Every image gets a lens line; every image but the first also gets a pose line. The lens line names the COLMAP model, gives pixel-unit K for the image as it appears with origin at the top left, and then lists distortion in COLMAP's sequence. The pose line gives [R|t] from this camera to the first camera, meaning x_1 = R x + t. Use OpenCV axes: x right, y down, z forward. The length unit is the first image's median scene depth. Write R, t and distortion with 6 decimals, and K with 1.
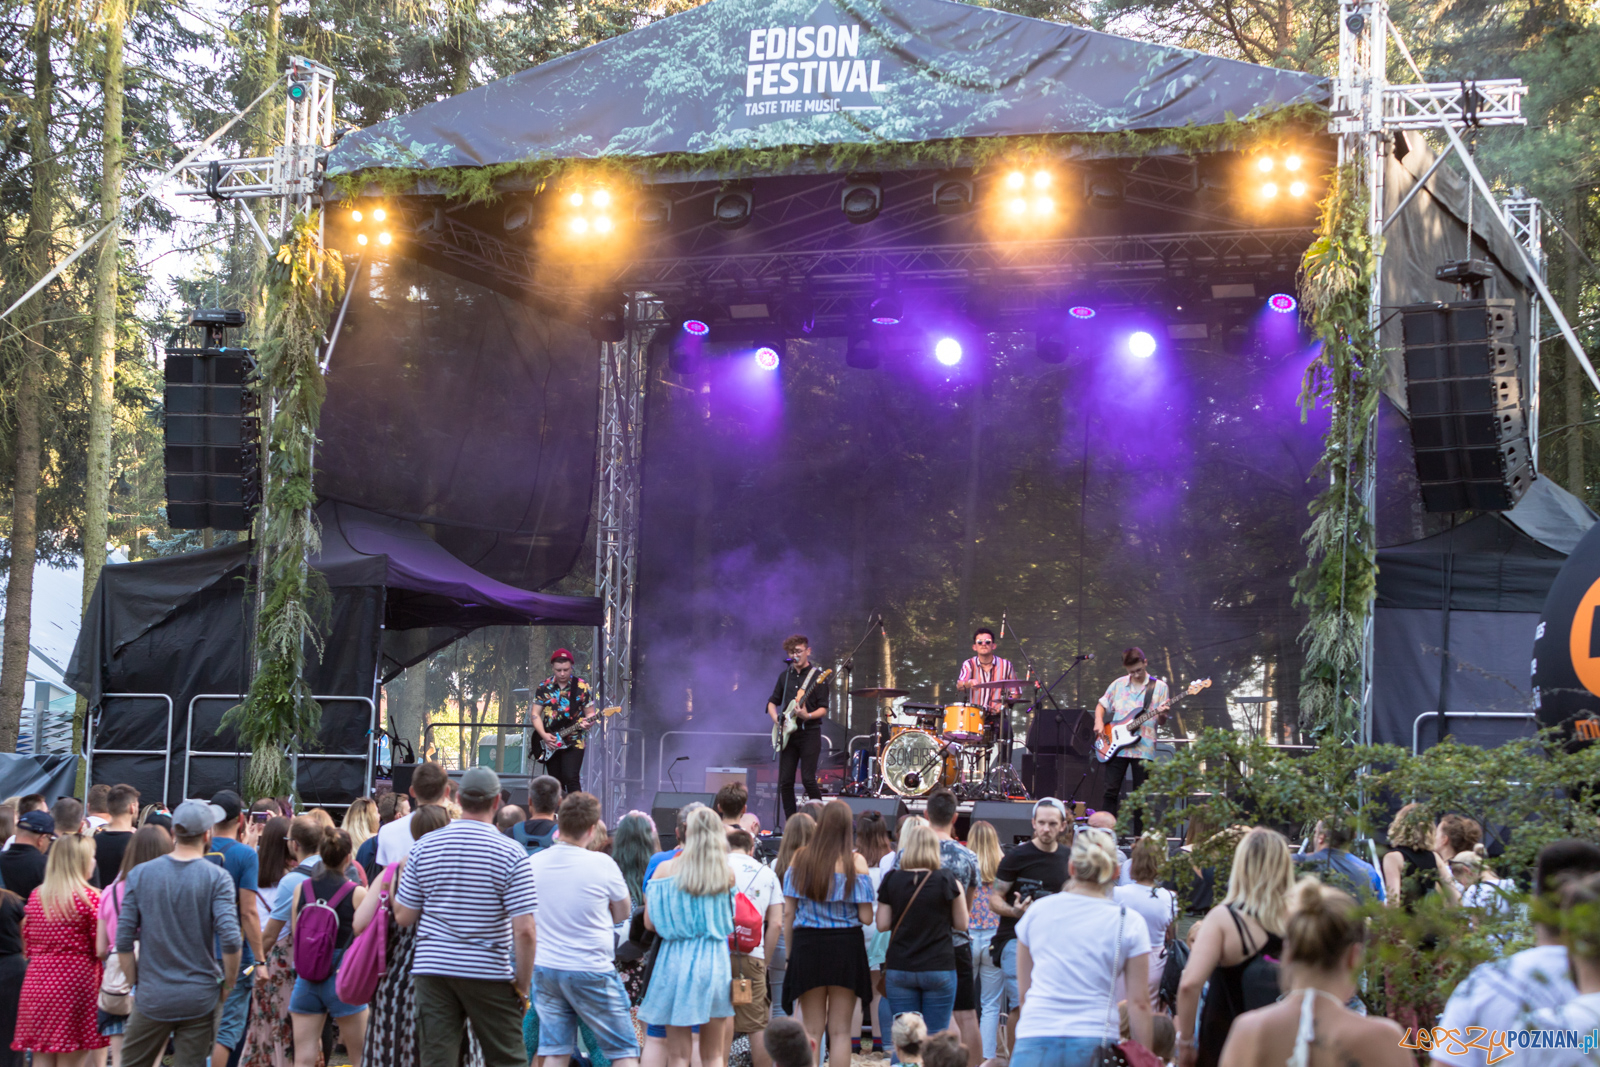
lens RADIAL K [[3453.0, 0, 800.0], [0, 3453.0, 533.5], [0, 0, 1]] dist [0.075791, 0.329815]
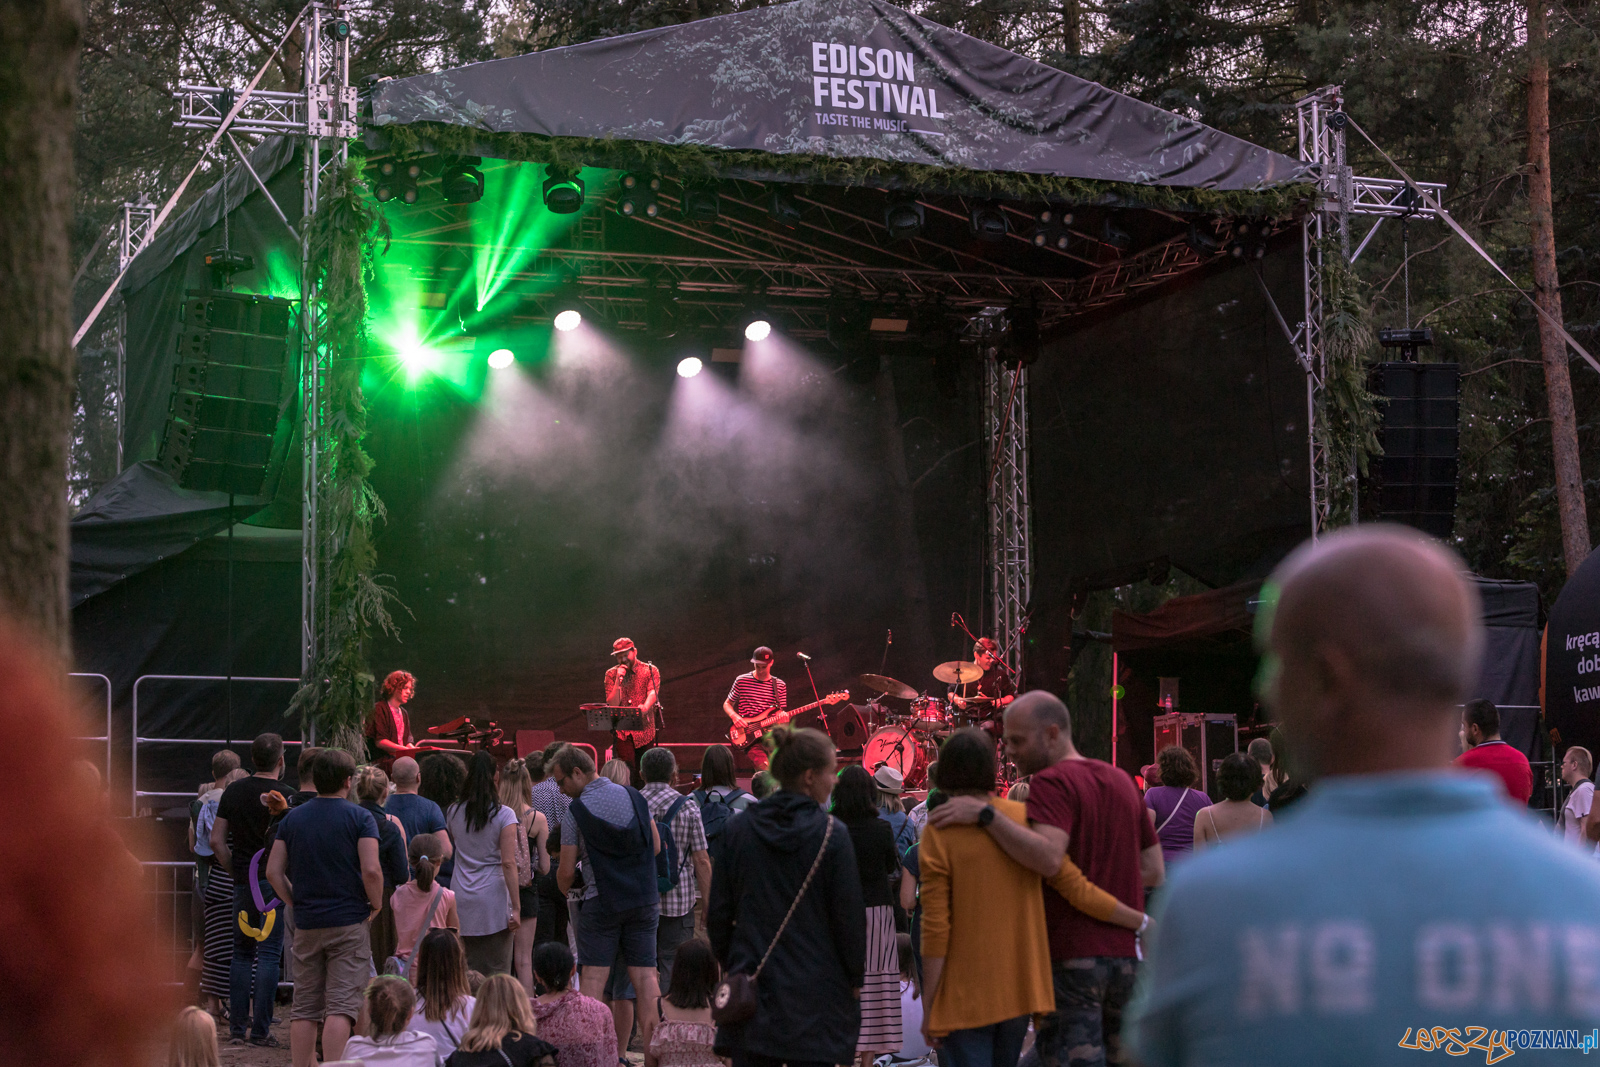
lens RADIAL K [[3453.0, 0, 800.0], [0, 3453.0, 533.5], [0, 0, 1]] dist [0.075791, 0.329815]
pose [[0.713633, 0.040610, 0.699341, -0.745315], [-0.037649, 0.999099, -0.019597, 0.022963], [-0.699507, -0.012345, 0.714519, 0.260932]]
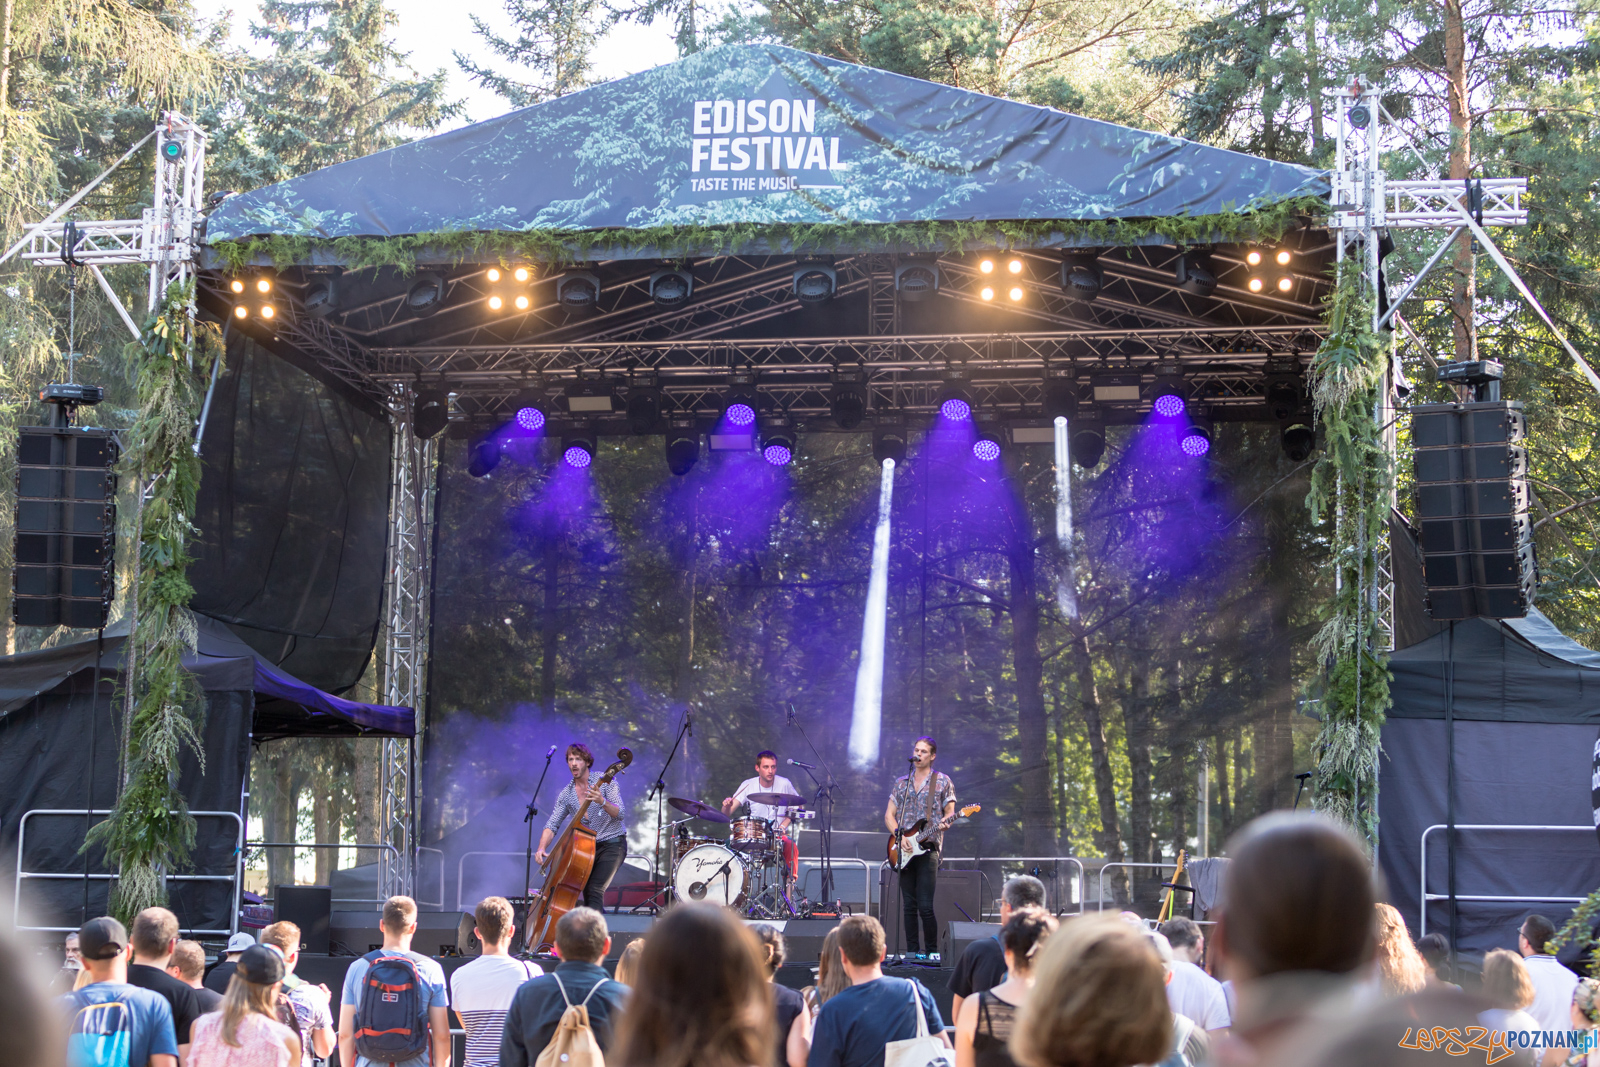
lens RADIAL K [[3453.0, 0, 800.0], [0, 3453.0, 533.5], [0, 0, 1]] dist [0.075791, 0.329815]
pose [[0.980277, 0.015827, 0.196995, -0.171421], [-0.008466, 0.999236, -0.038154, 0.007921], [-0.197448, 0.035733, 0.979662, 0.076684]]
